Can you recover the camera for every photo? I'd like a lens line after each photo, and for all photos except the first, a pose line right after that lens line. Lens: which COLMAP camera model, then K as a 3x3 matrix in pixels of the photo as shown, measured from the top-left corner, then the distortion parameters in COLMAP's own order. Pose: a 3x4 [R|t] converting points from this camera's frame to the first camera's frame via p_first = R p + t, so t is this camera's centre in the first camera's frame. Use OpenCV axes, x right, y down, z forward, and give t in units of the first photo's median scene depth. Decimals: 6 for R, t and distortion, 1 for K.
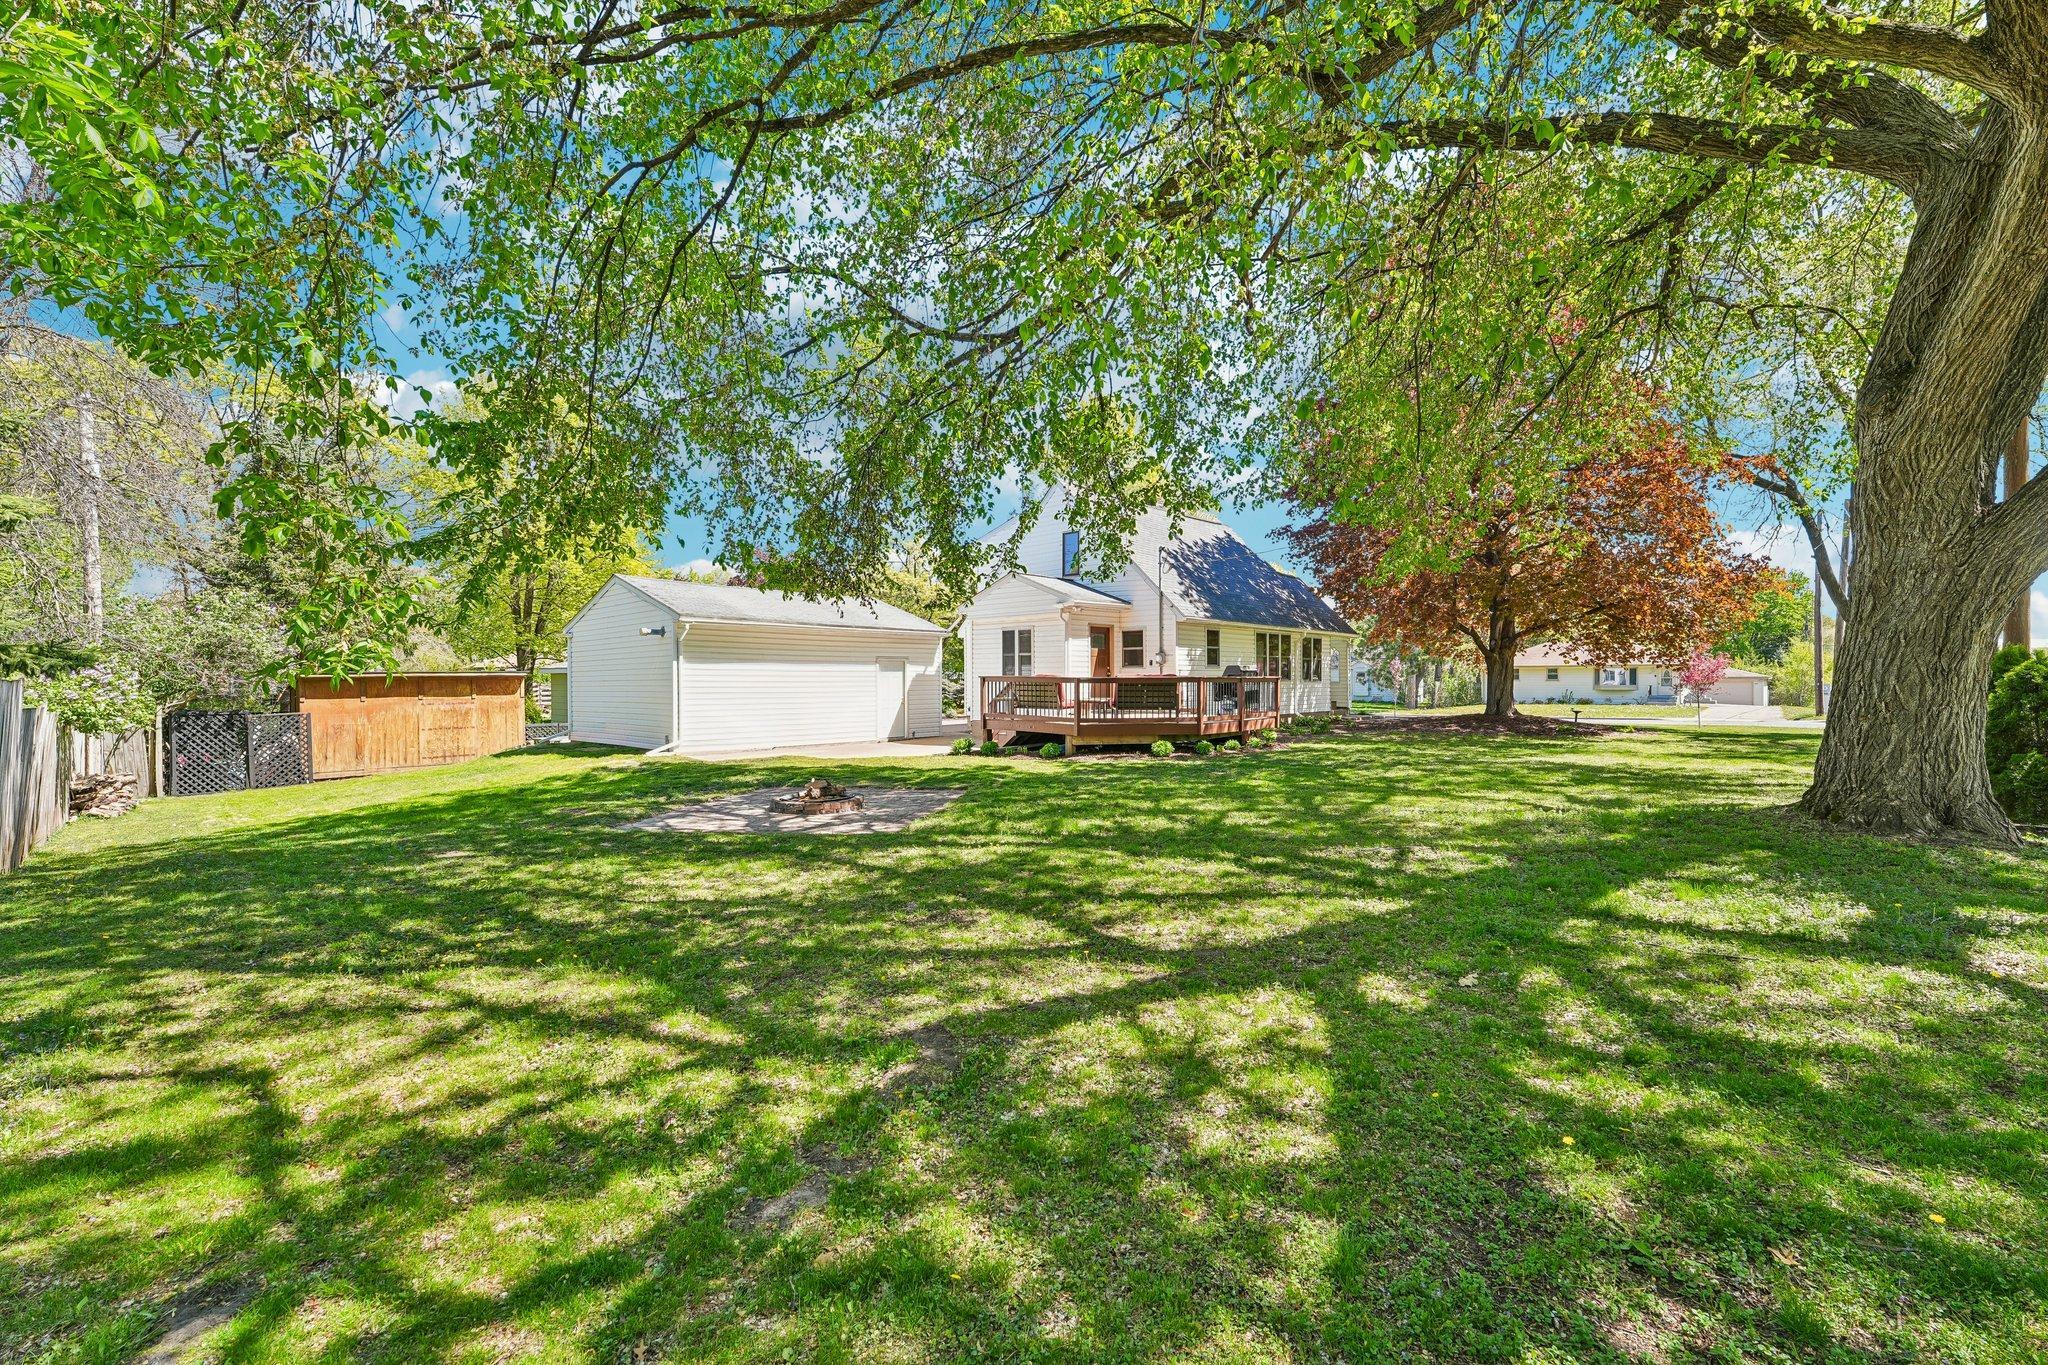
lens RADIAL K [[847.0, 0, 1024.0], [0, 847.0, 682.5], [0, 0, 1]] dist [0.000264, 0.000025]
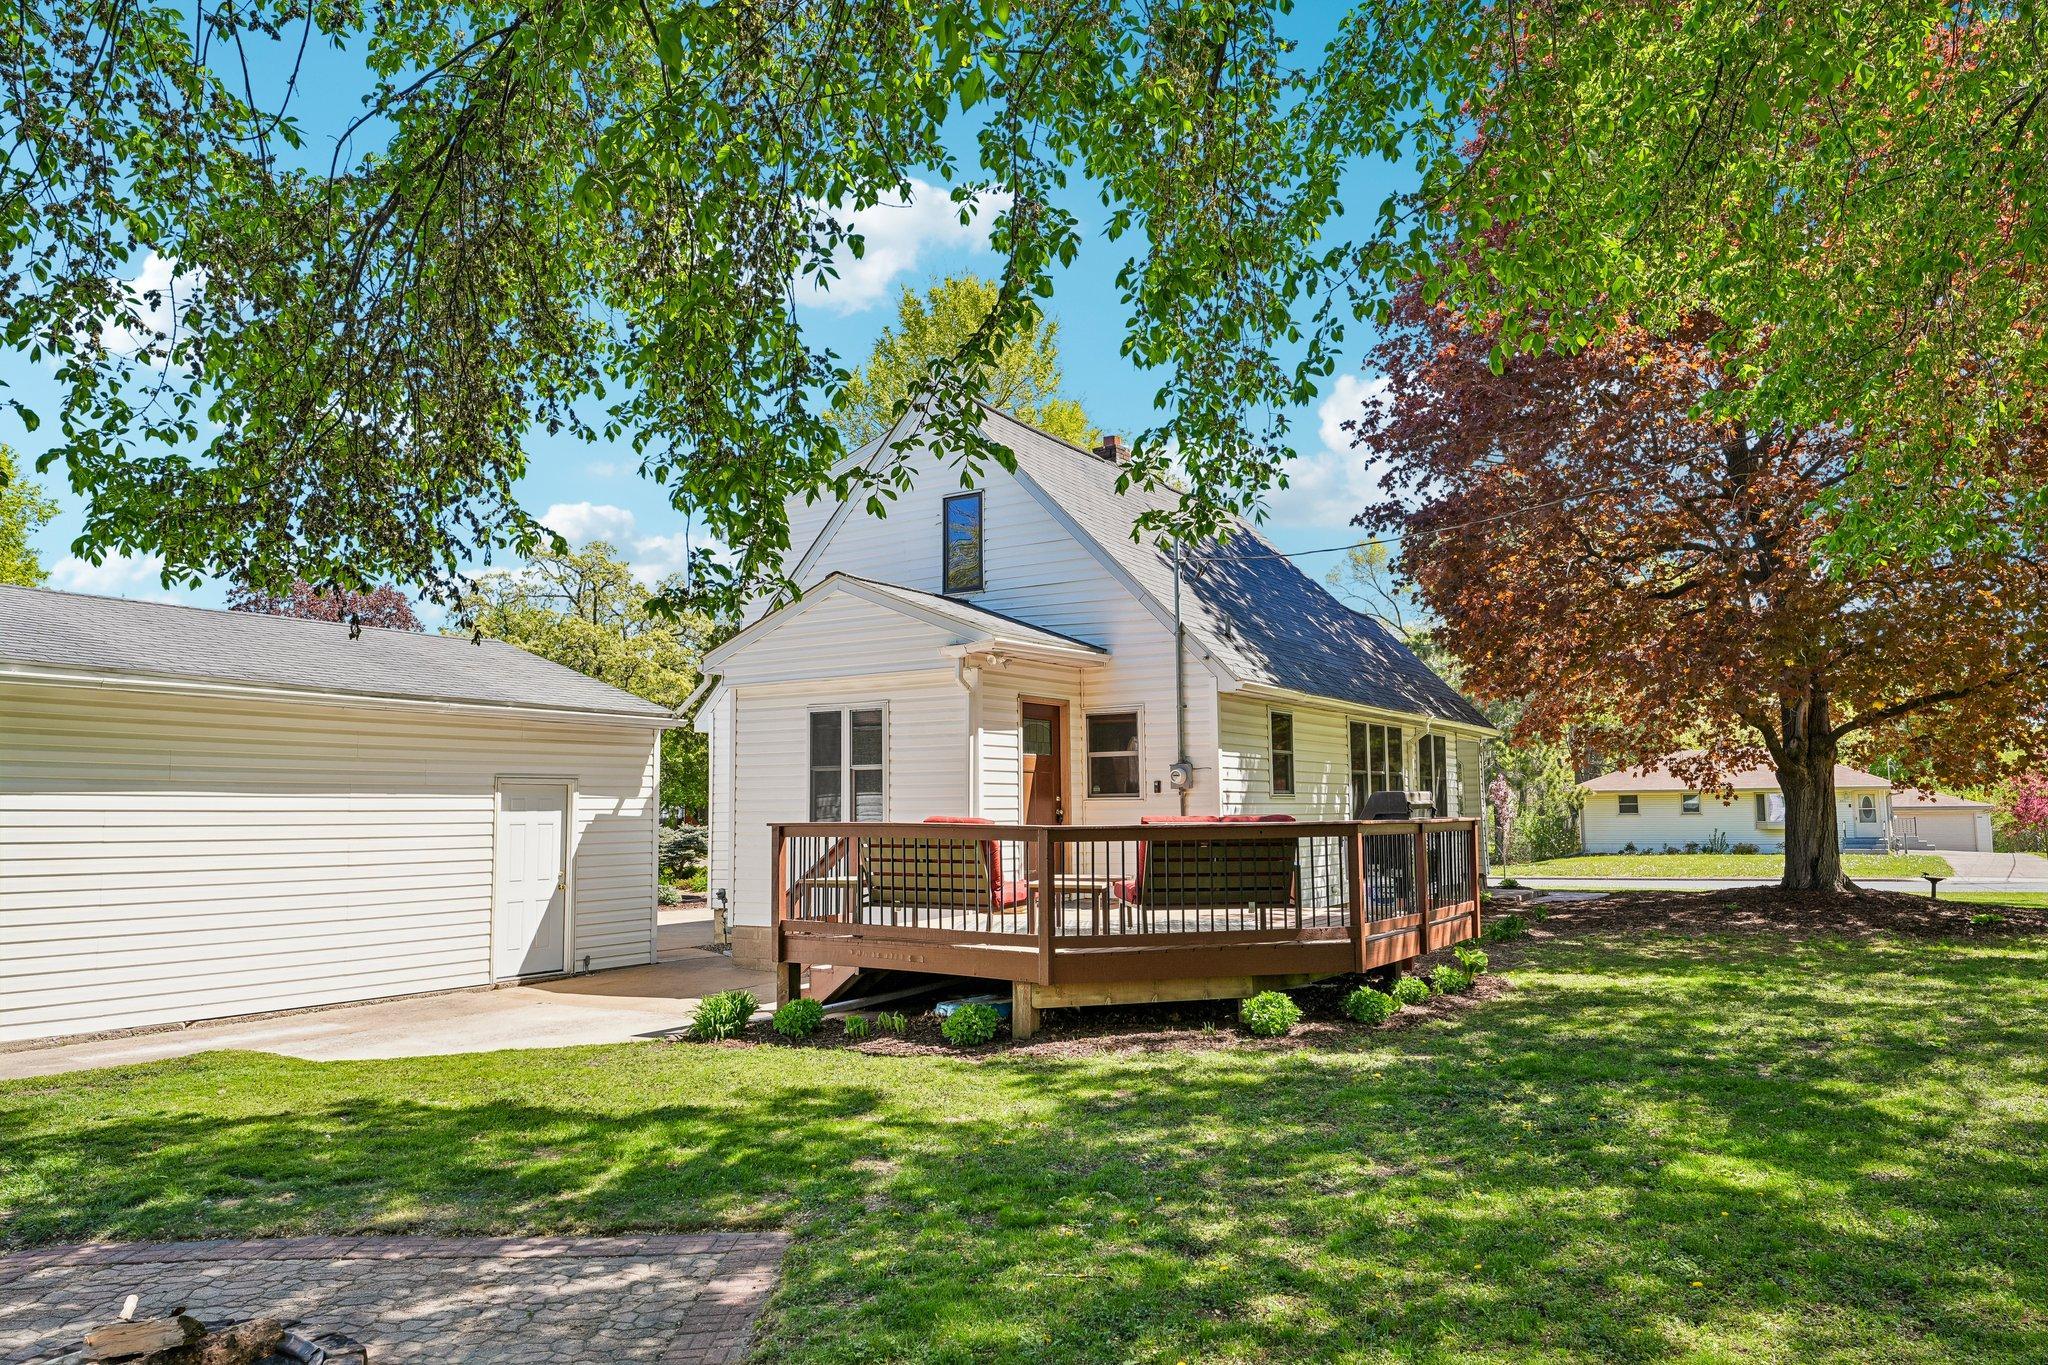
lens RADIAL K [[1381.7, 0, 1024.0], [0, 1381.7, 682.5], [0, 0, 1]] dist [0.002863, 0.000818]
pose [[0.983913, 0.009206, 0.178413, -0.045426], [0.008515, 0.995120, -0.098308, -0.007480], [-0.178447, 0.098246, 0.979032, 0.314832]]
